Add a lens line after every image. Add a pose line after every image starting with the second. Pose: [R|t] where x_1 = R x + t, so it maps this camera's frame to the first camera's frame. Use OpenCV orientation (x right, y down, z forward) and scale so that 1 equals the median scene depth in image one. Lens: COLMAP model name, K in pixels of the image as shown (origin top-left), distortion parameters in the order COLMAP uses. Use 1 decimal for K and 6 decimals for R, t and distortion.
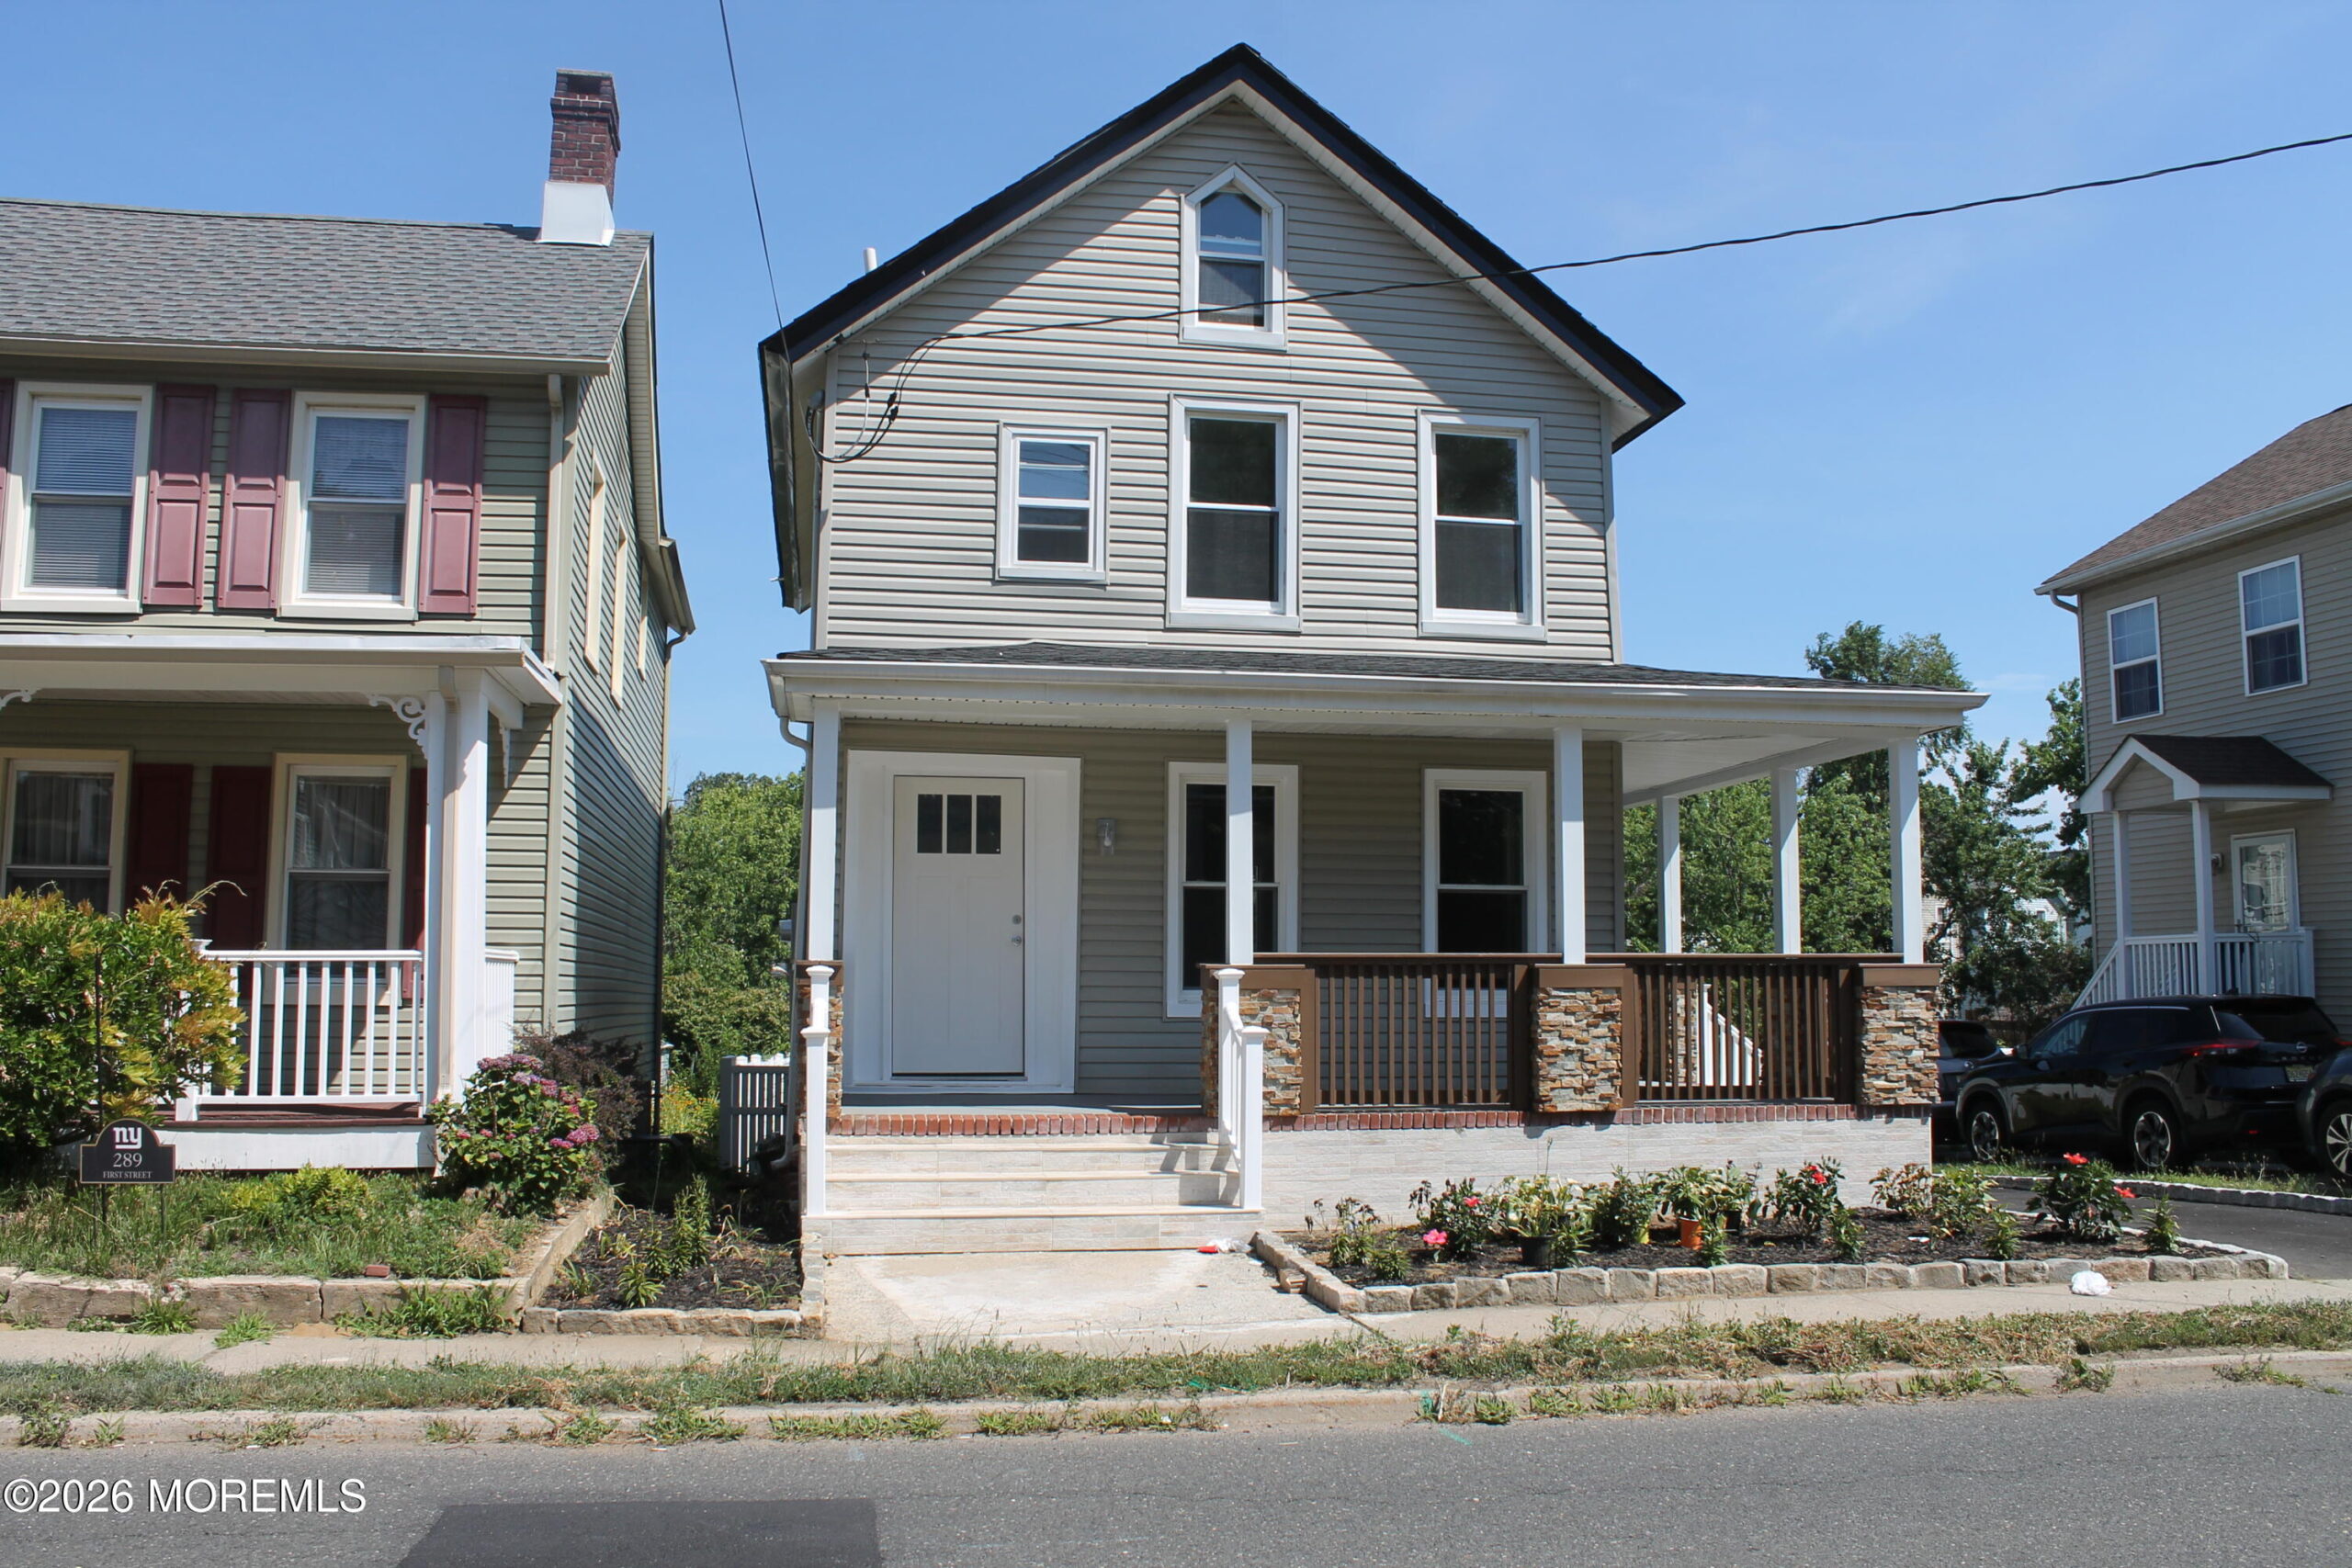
lens RADIAL K [[1986.6, 0, 1176.0], [0, 1986.6, 784.0], [0, 0, 1]] dist [-0.159117, 0.141252]
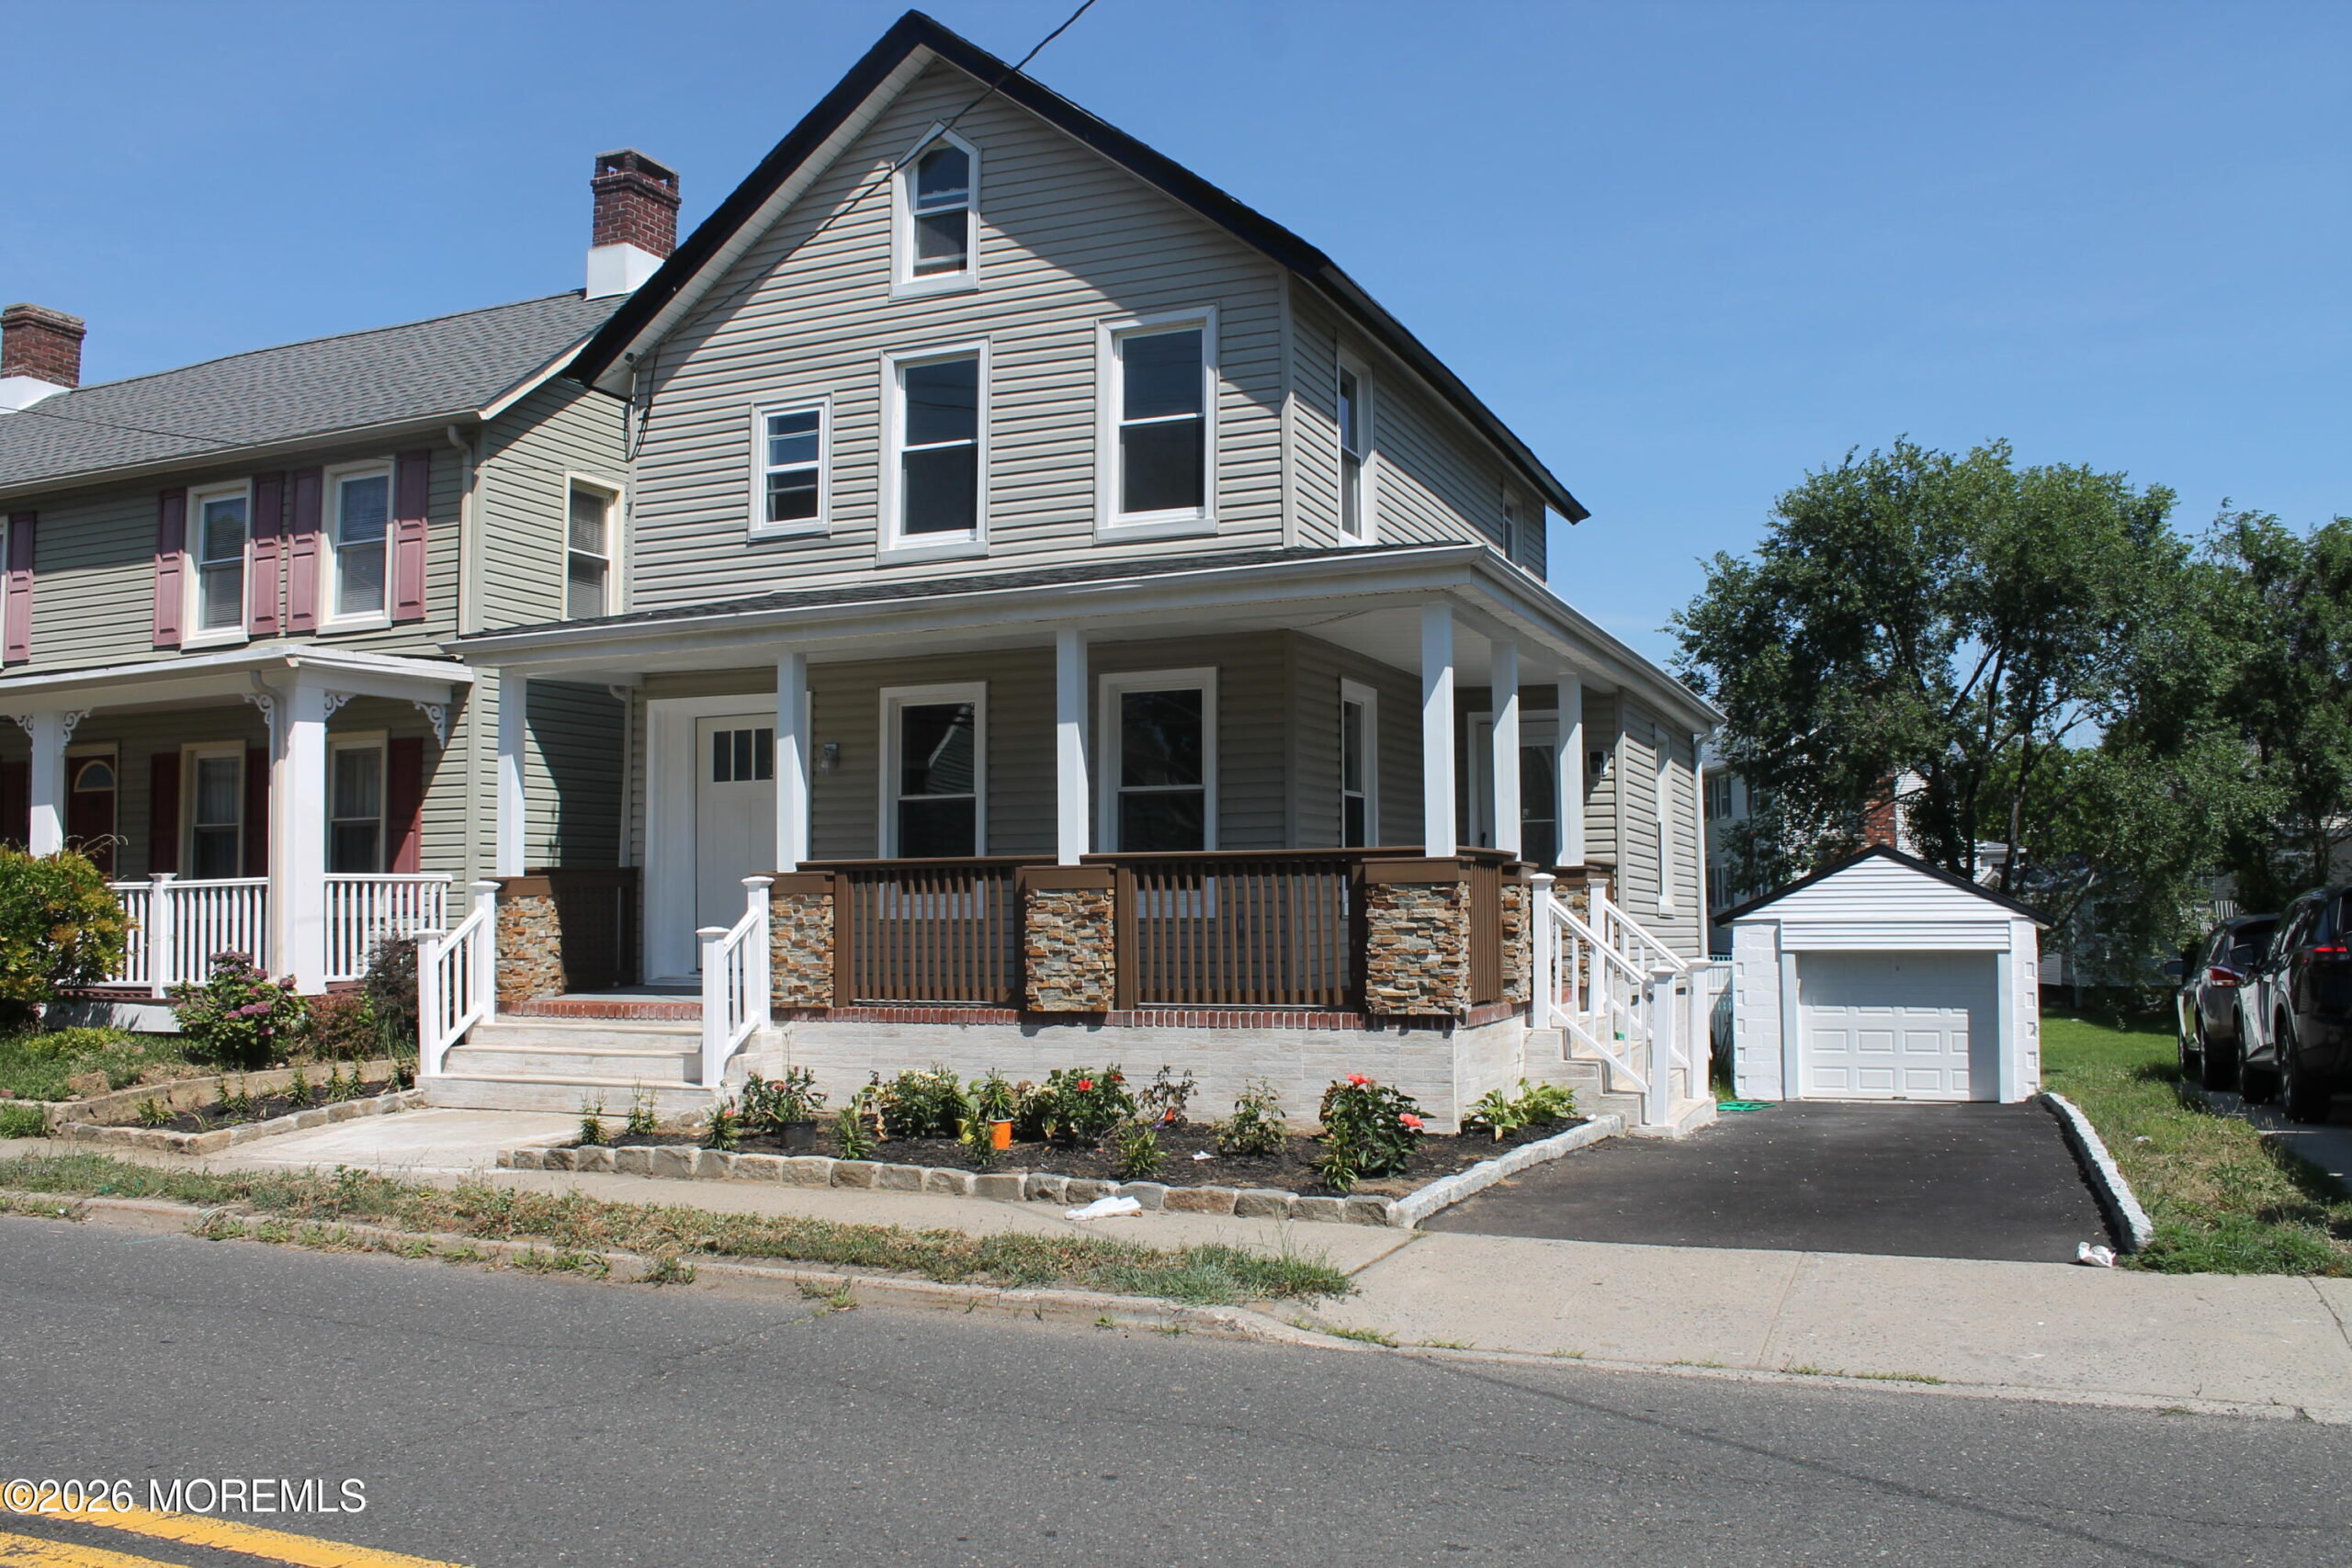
lens RADIAL K [[2037.2, 0, 1175.2], [0, 2037.2, 734.6], [0, 0, 1]] dist [-0.156321, 0.154872]
pose [[0.825455, -0.059867, -0.561284, 0.812724], [0.076763, 0.997028, 0.006549, 0.021230], [0.559223, -0.048492, 0.827598, 0.168020]]
